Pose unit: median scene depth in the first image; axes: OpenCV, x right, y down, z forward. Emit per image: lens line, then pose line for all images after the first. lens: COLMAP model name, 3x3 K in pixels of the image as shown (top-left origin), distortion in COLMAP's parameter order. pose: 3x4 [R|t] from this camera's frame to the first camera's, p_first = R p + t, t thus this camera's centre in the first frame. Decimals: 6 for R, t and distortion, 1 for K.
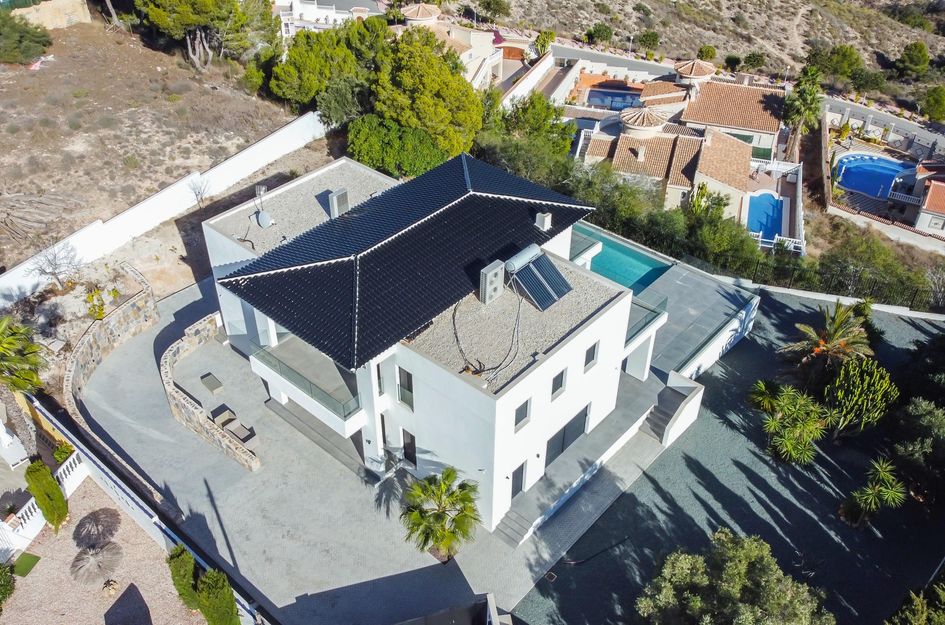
lens RADIAL K [[836.9, 0, 469.2], [0, 836.9, 310.5], [0, 0, 1]] dist [-0.006180, -0.009572]
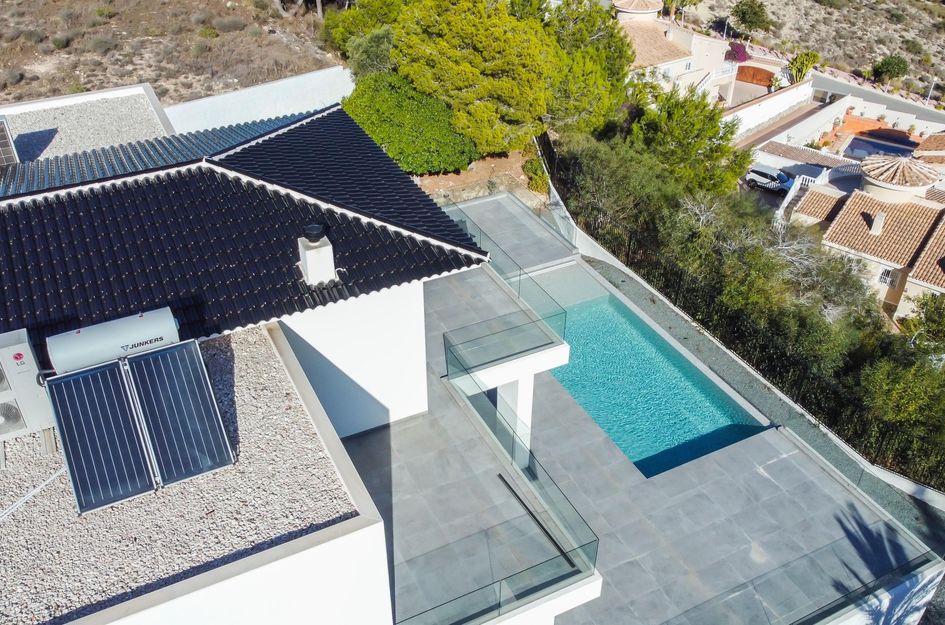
lens RADIAL K [[836.9, 0, 469.2], [0, 836.9, 310.5], [0, 0, 1]] dist [-0.006180, -0.009572]
pose [[0.926539, 0.212616, -0.310354, 0.093231], [-0.226659, 0.973928, -0.009461, -0.031898], [0.300251, 0.079111, 0.950574, 0.215483]]
